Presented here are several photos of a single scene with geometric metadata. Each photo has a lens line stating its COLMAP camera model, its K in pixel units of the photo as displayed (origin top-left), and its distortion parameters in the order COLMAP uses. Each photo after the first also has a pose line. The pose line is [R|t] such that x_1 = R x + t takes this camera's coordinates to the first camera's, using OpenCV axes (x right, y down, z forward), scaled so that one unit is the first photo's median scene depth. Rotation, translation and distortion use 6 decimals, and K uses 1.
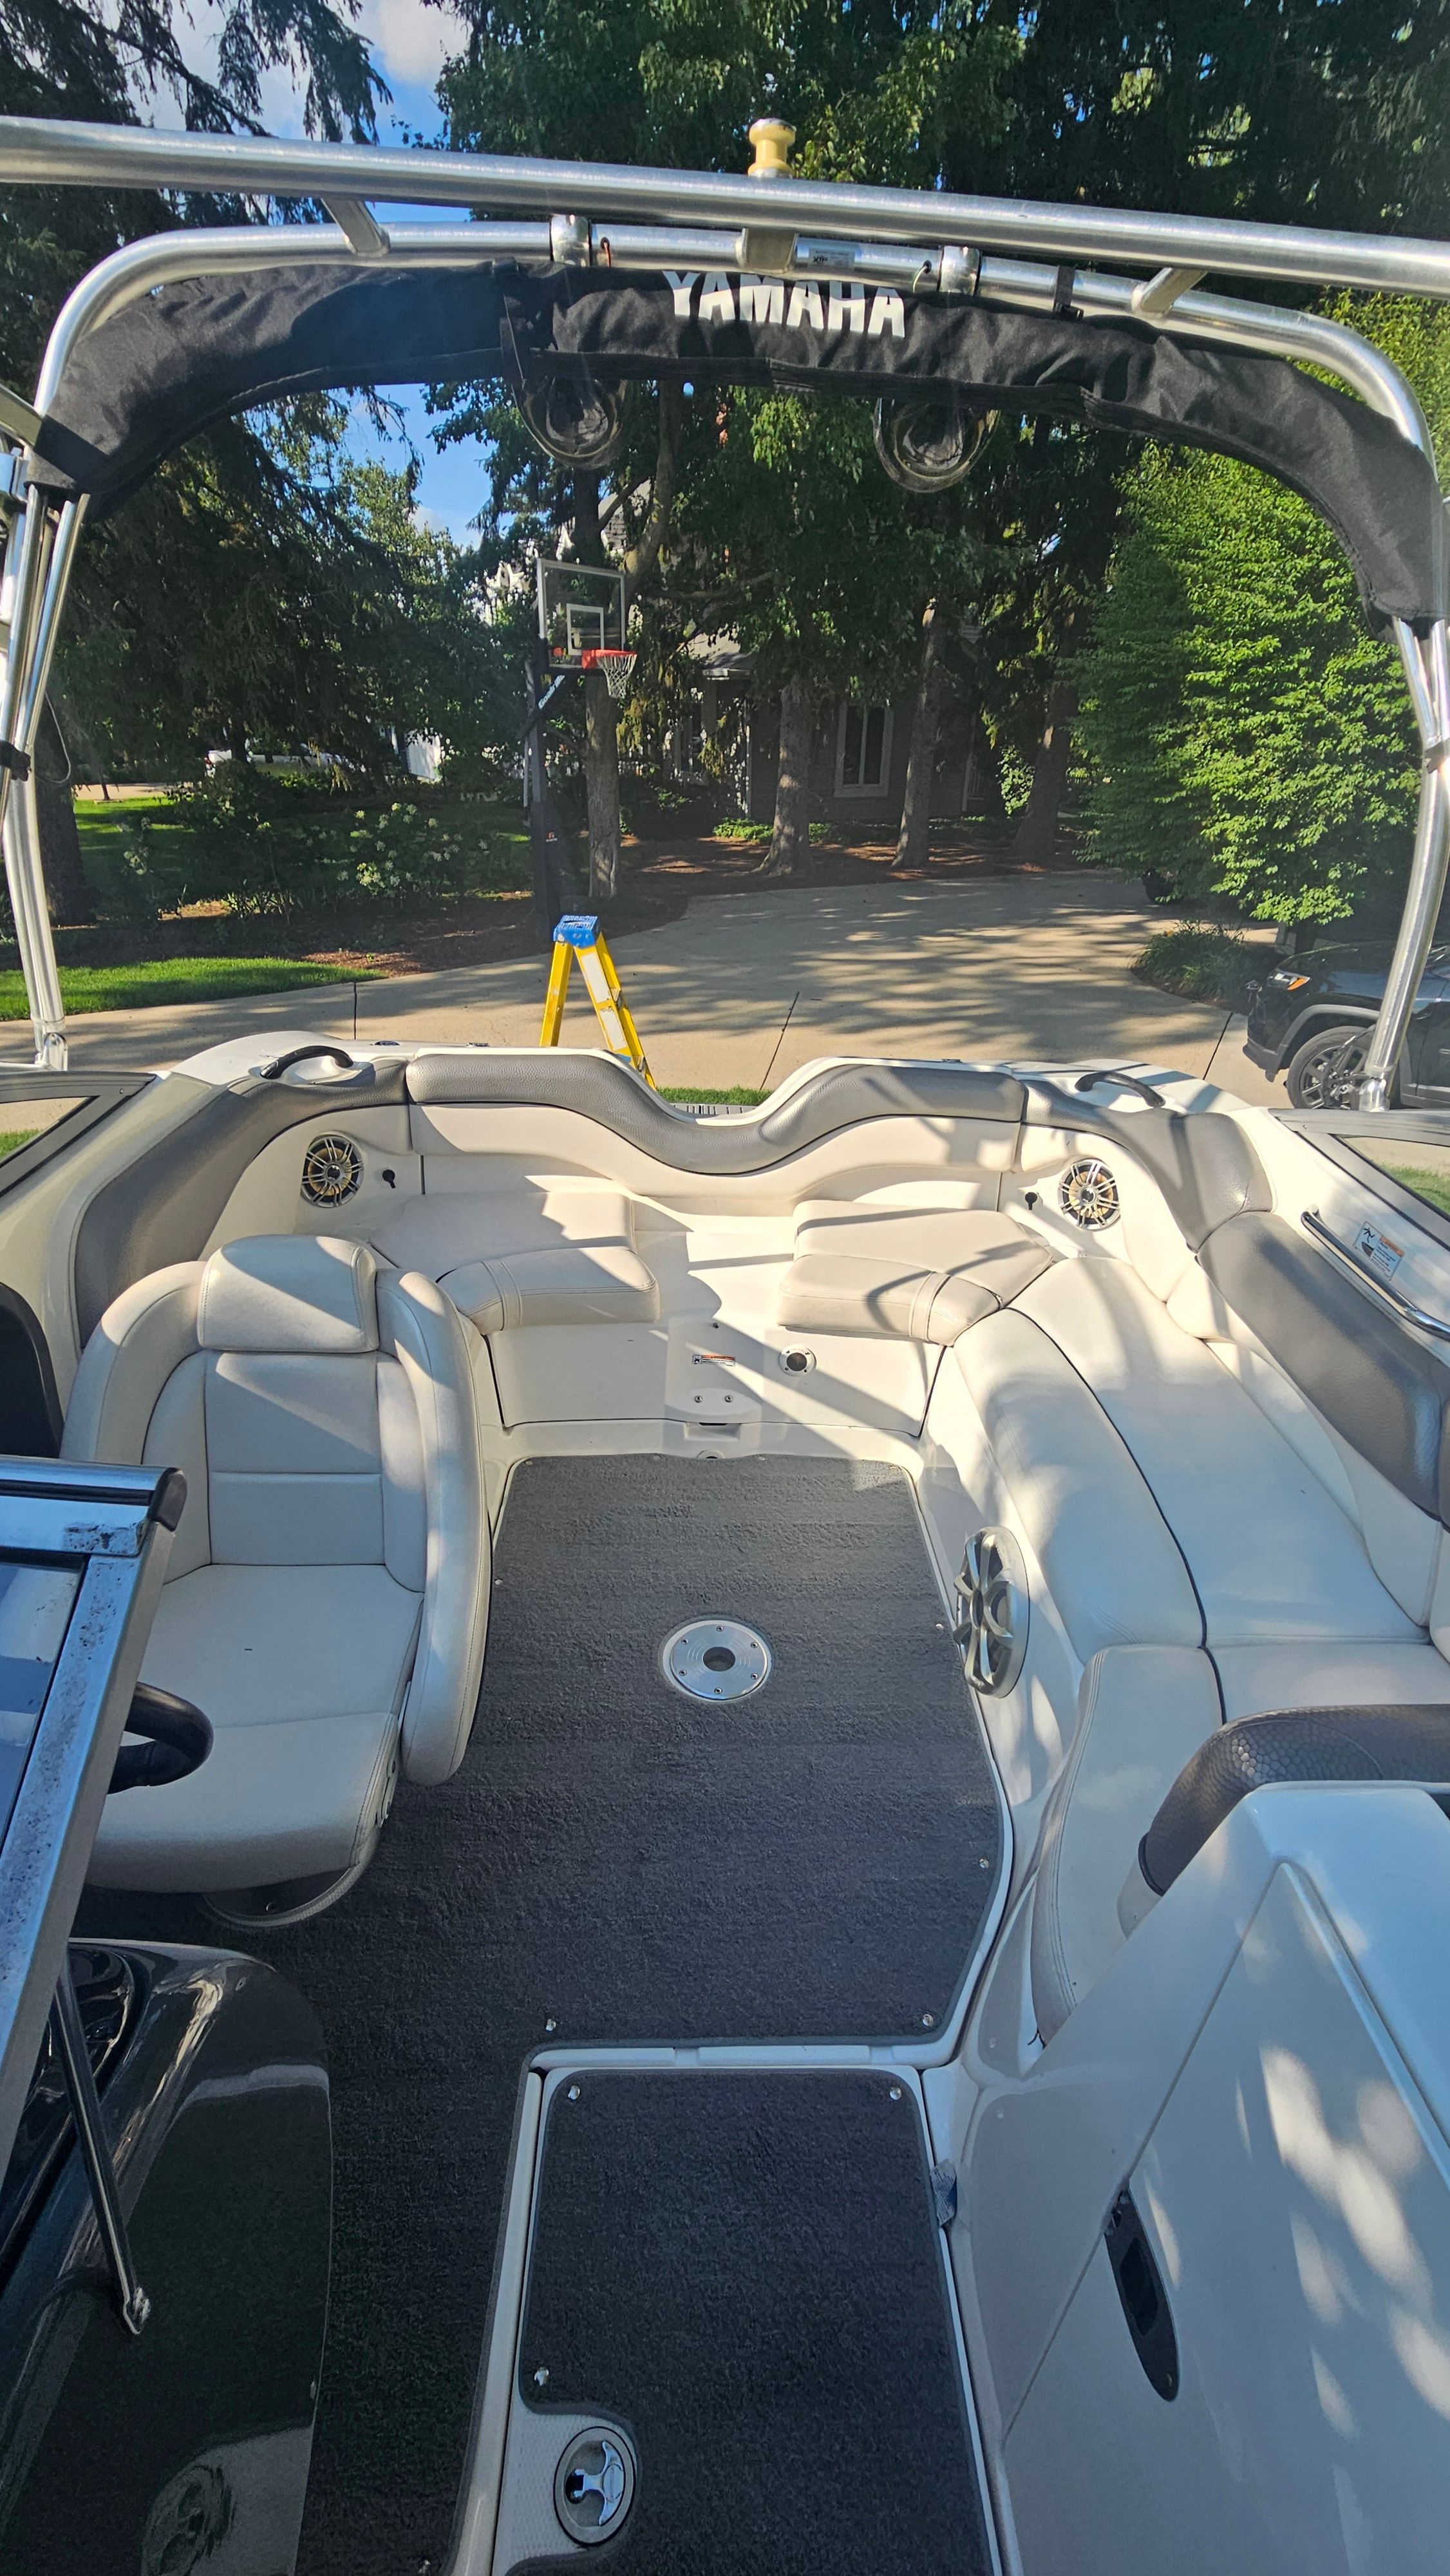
lens RADIAL K [[1085.4, 0, 716.7], [0, 1085.4, 1315.0], [0, 0, 1]] dist [0.001245, 0.001066]
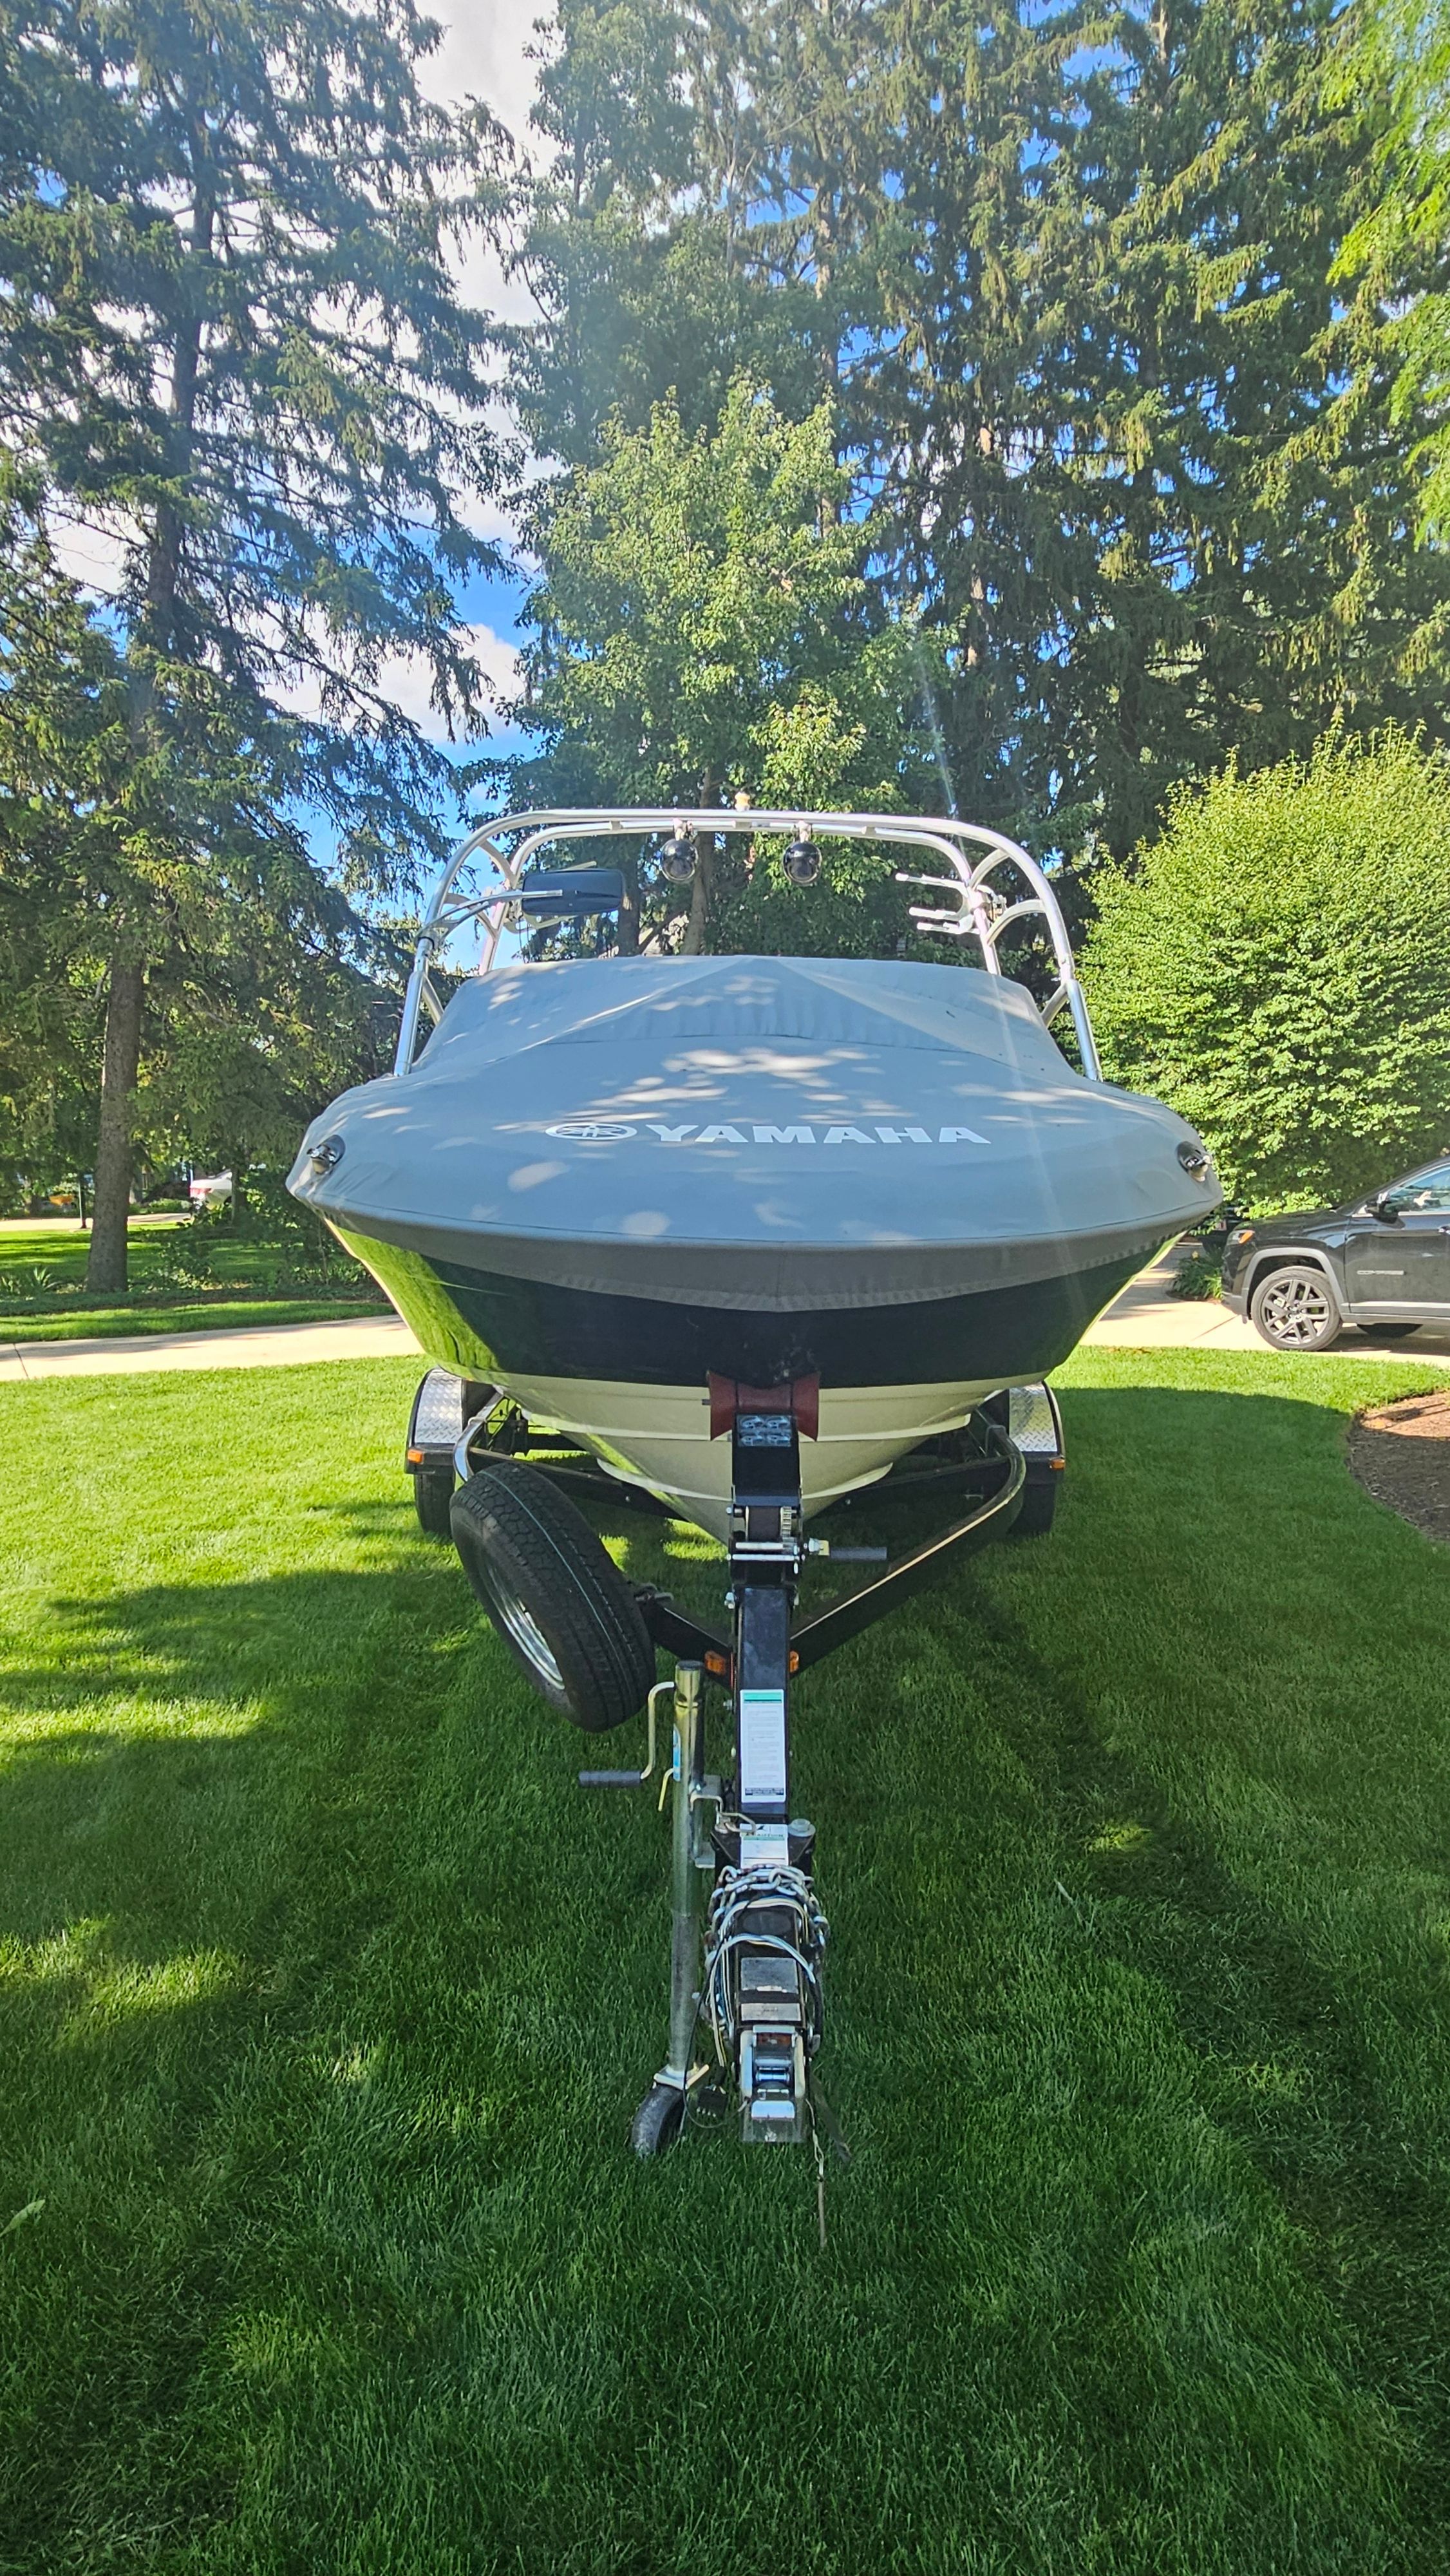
lens RADIAL K [[1645.4, 0, 711.6], [0, 1645.4, 1342.6], [0, 0, 1]] dist [0.000702, 0.005751]
pose [[0.999257, -0.025443, -0.028953, 0.011176], [0.011773, 0.916750, -0.399289, 1.306959], [0.036702, 0.398651, 0.916368, -1.569529]]
